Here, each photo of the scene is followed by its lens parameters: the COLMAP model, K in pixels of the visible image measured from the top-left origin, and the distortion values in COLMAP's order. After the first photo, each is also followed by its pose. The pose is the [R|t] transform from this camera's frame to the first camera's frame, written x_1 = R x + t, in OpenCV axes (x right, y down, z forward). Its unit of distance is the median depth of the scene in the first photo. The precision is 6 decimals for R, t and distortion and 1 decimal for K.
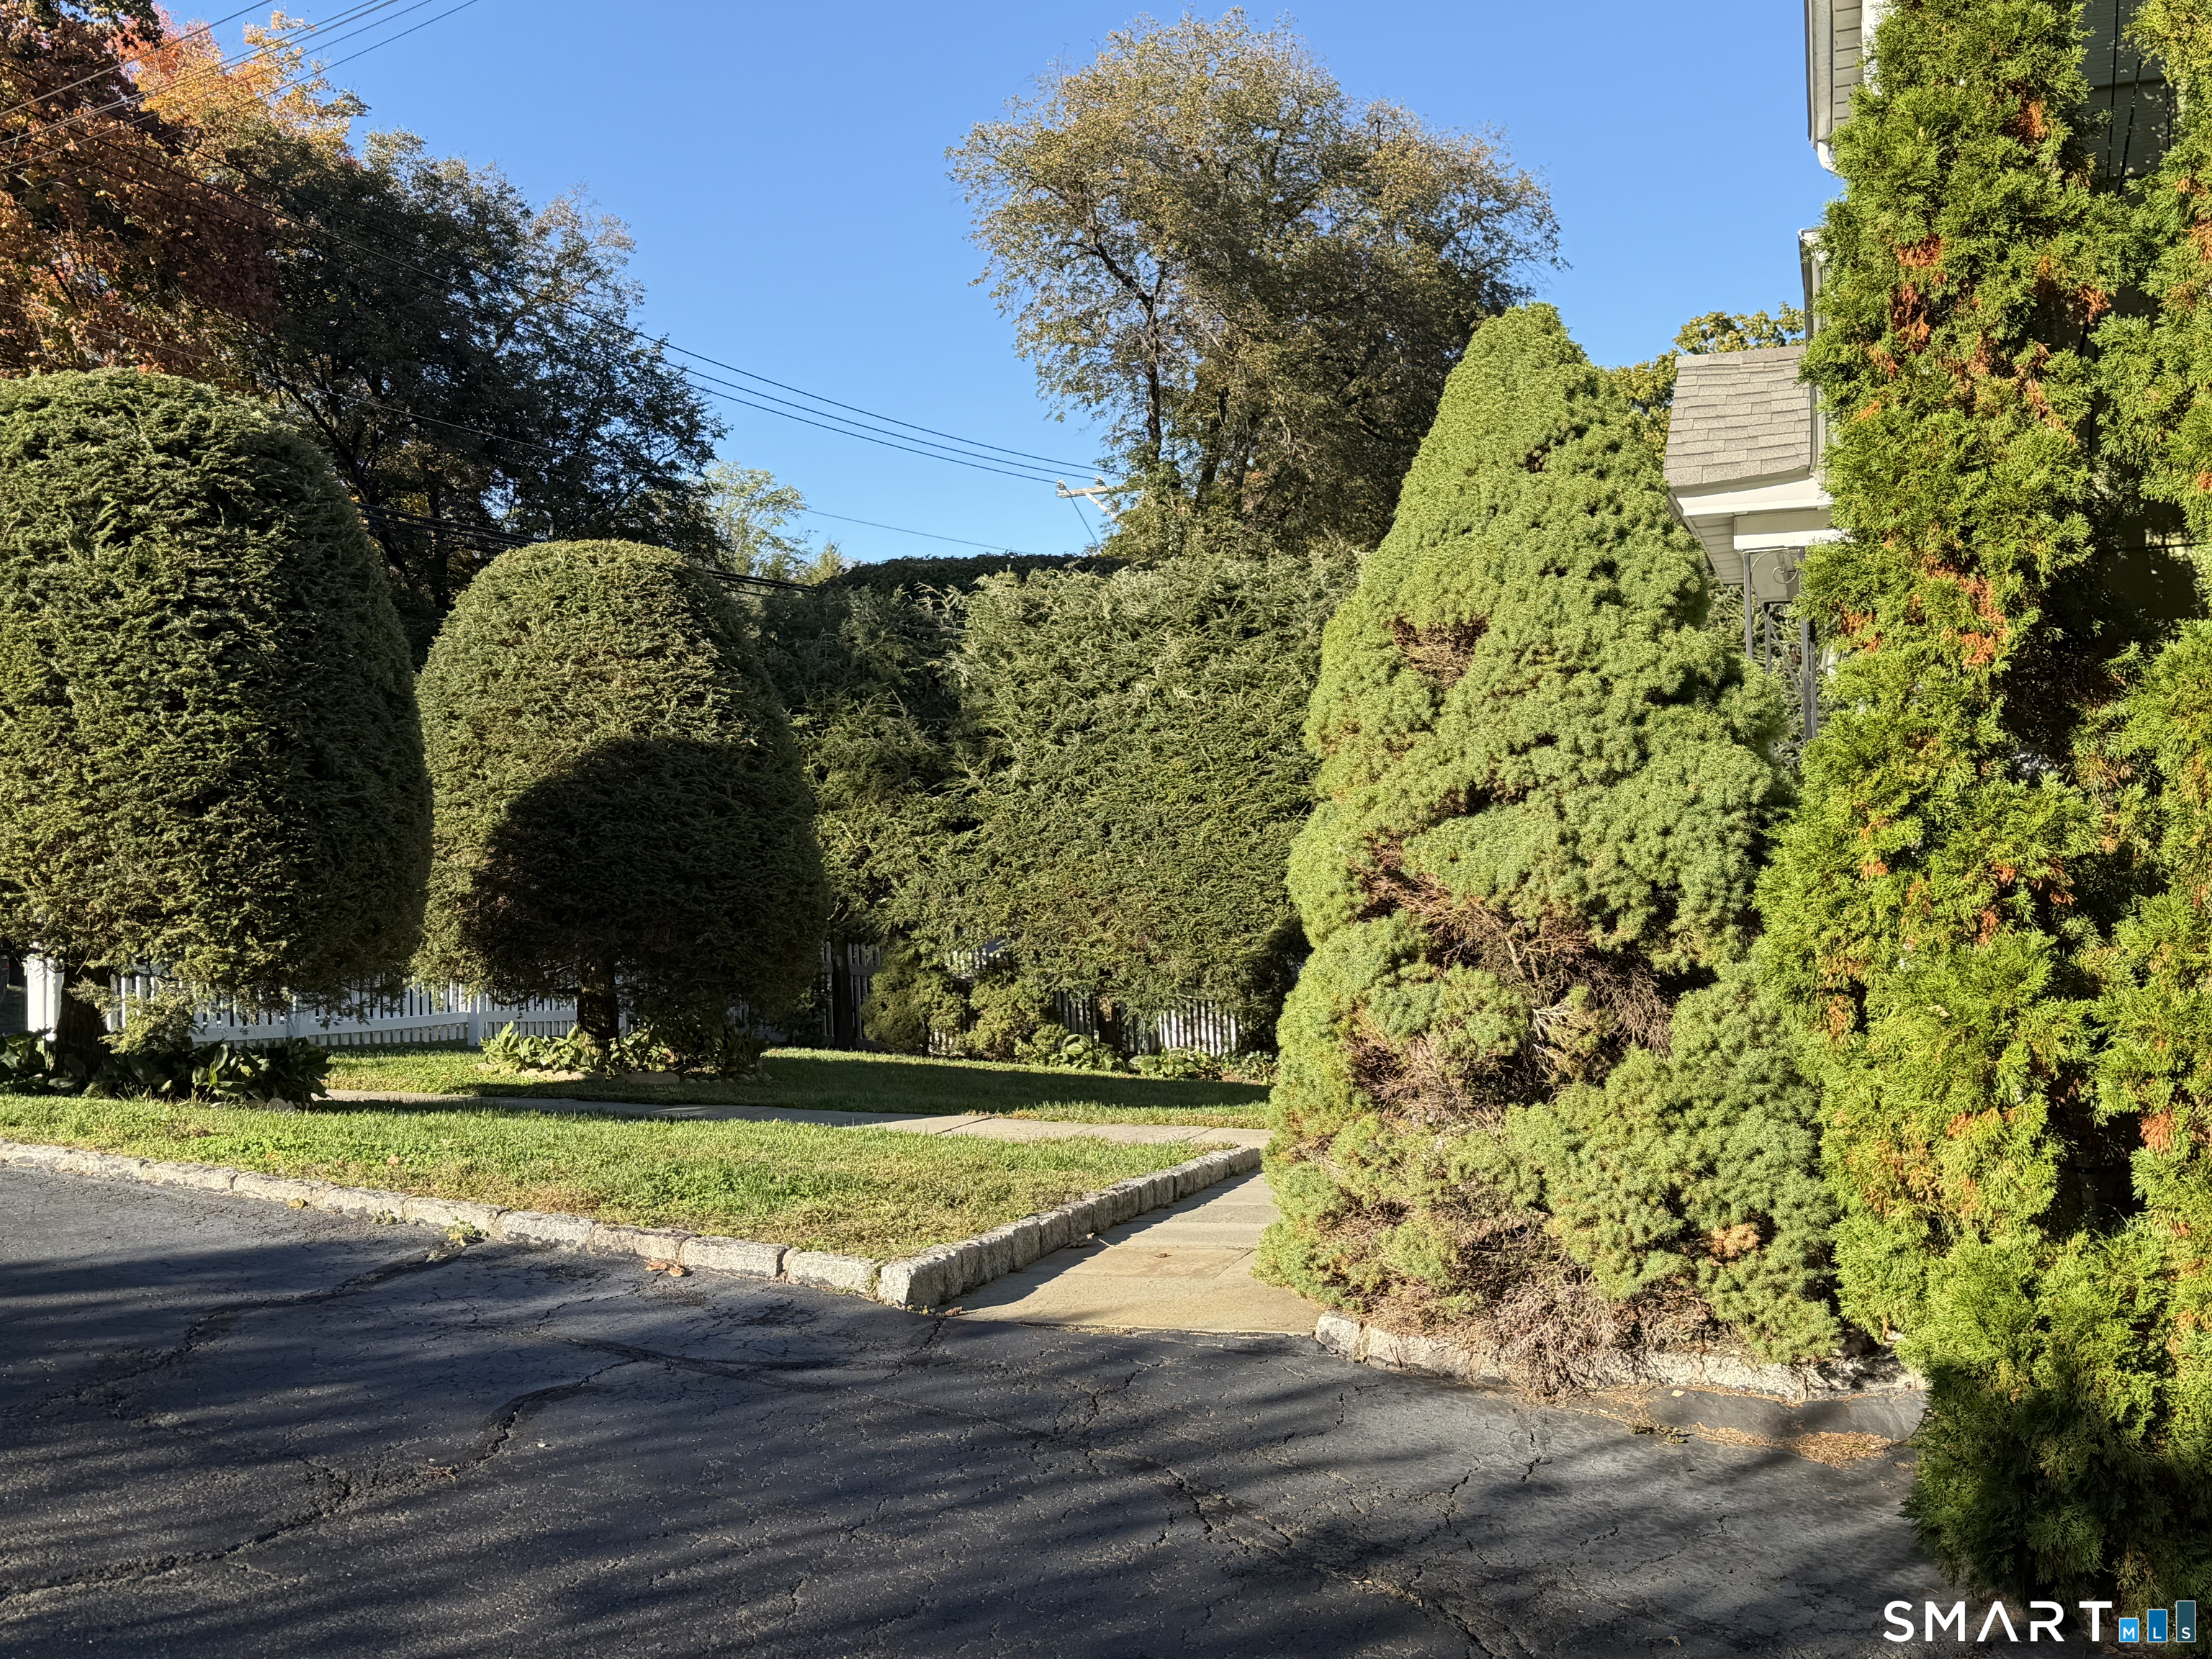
lens RADIAL K [[2381.3, 0, 1097.9], [0, 2381.3, 911.9], [0, 0, 1]] dist [0.116925, 0.000000]
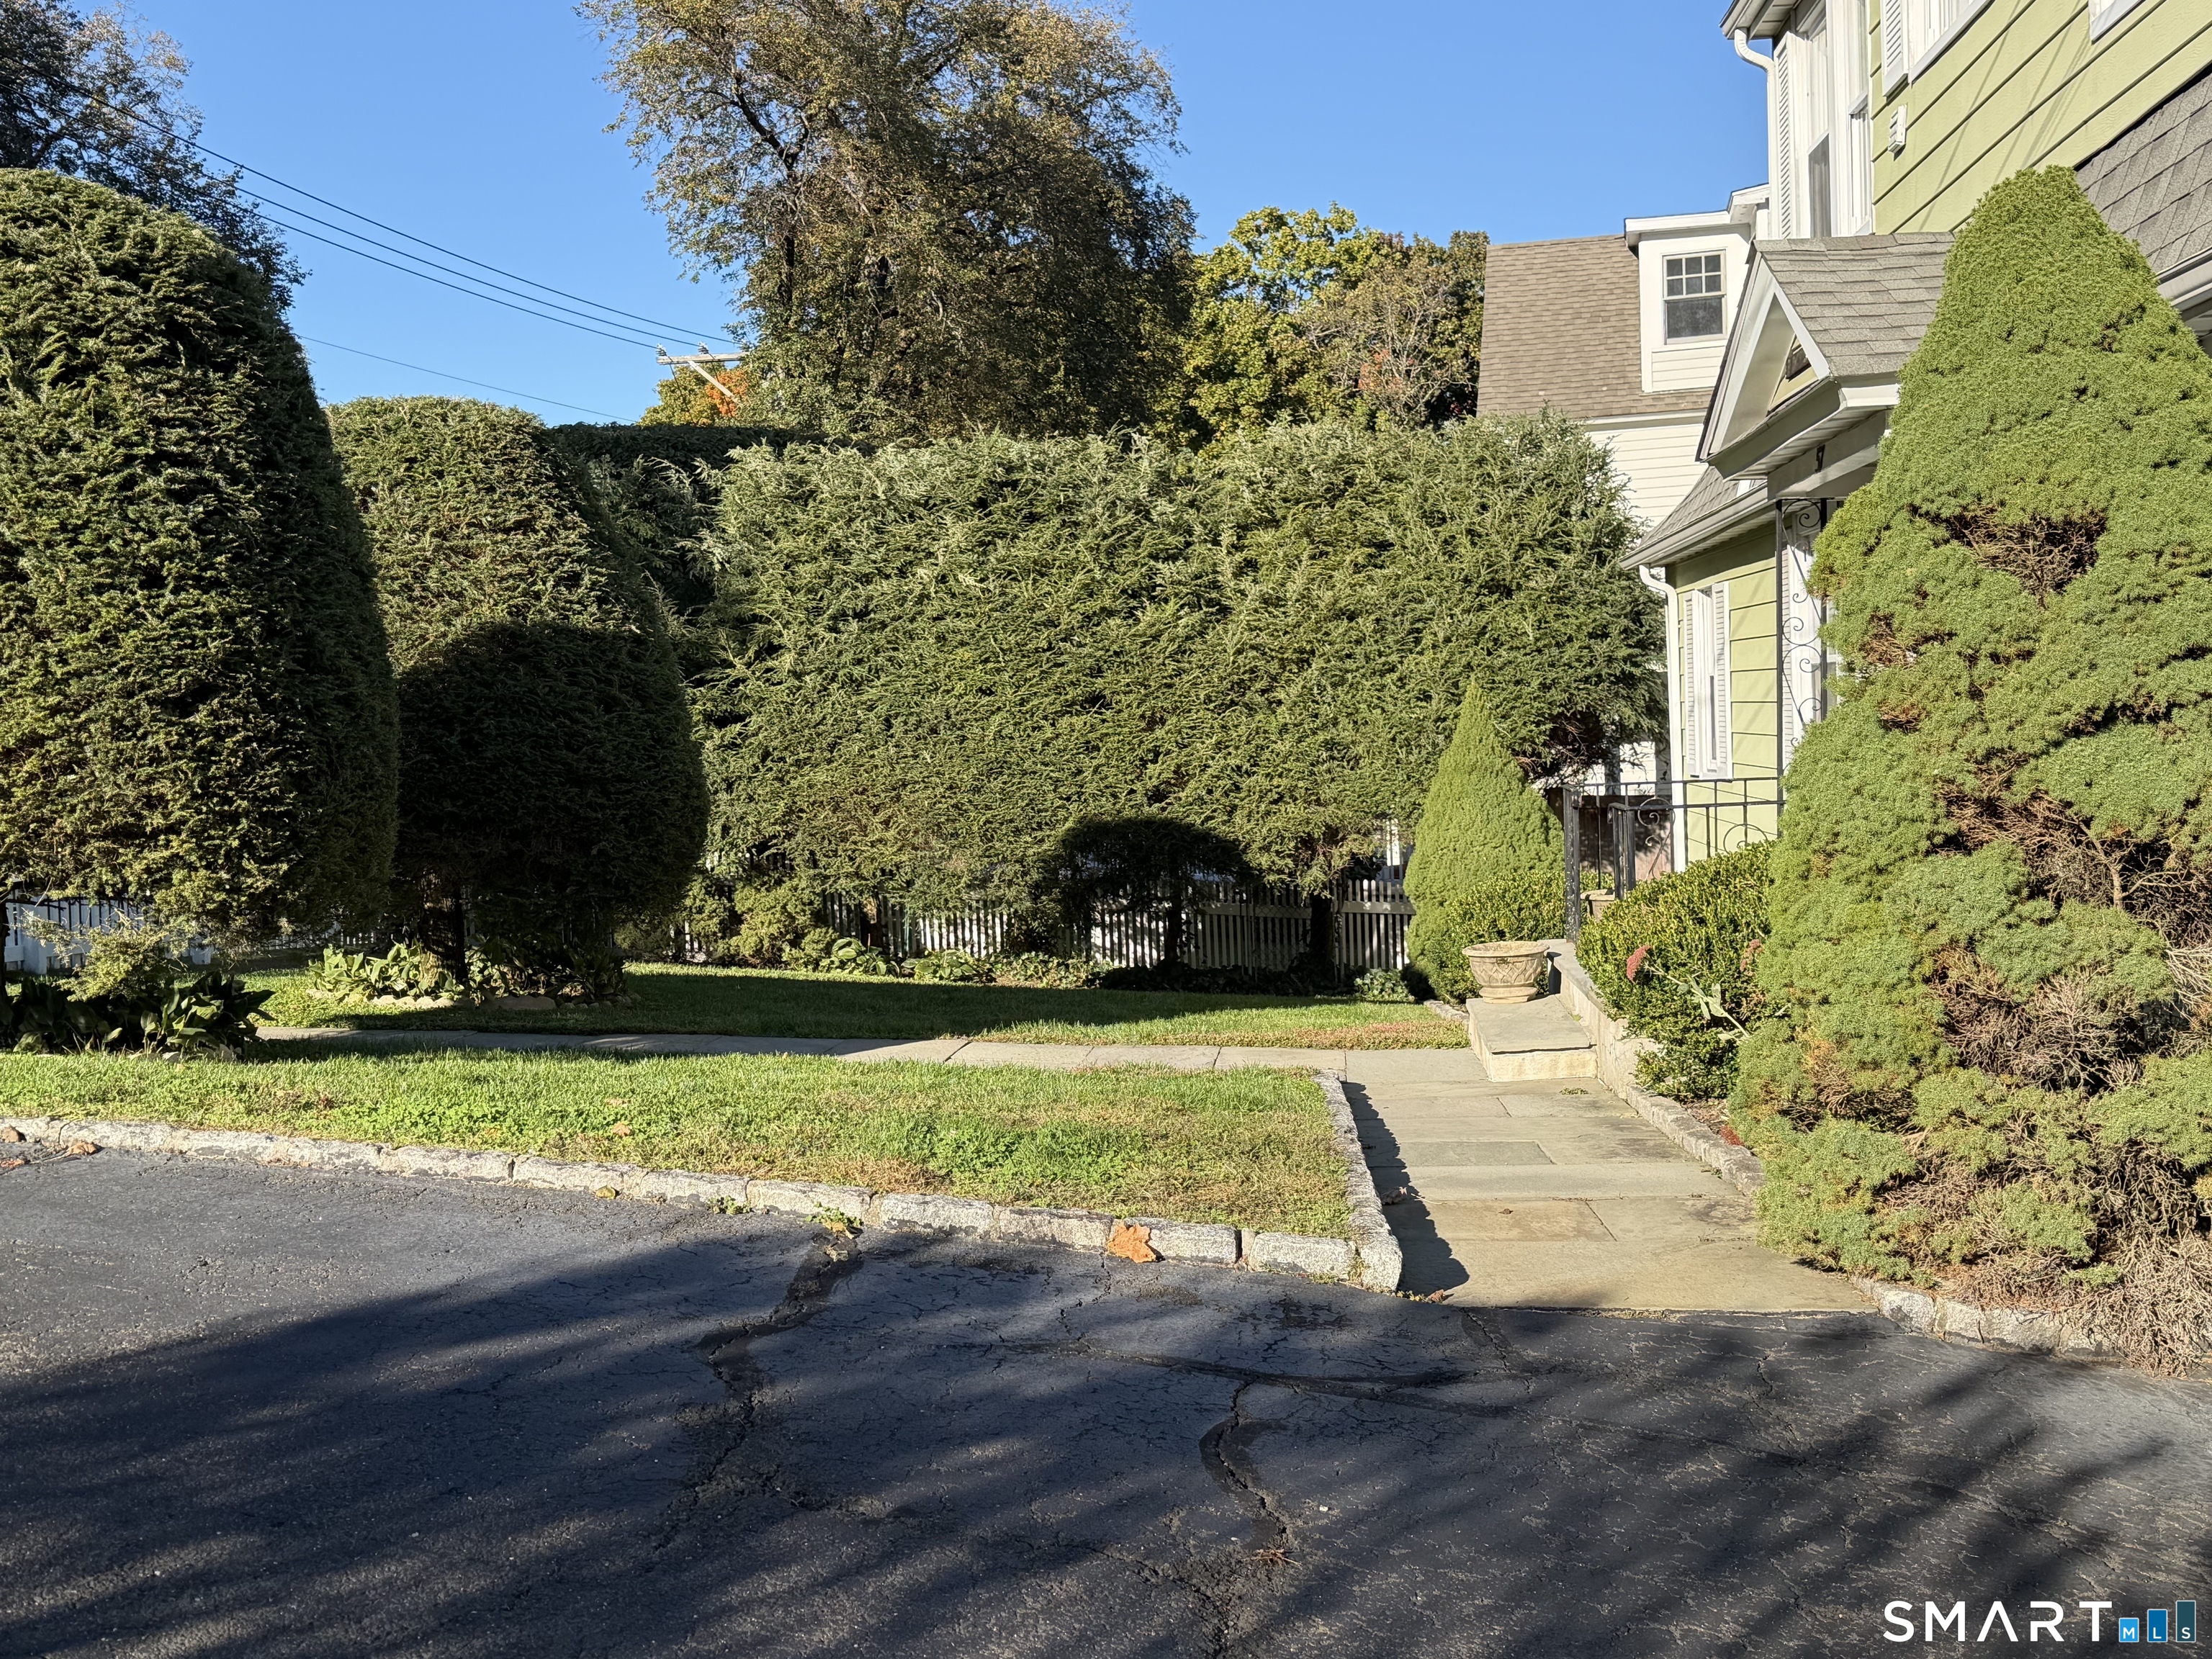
lens RADIAL K [[2381.3, 0, 1118.8], [0, 2381.3, 895.5], [0, 0, 1]] dist [0.116925, 0.000000]
pose [[0.976651, -0.012342, 0.214479, -0.163112], [0.003367, 0.999105, 0.042159, -0.008204], [-0.214807, -0.040453, 0.975818, 0.074549]]
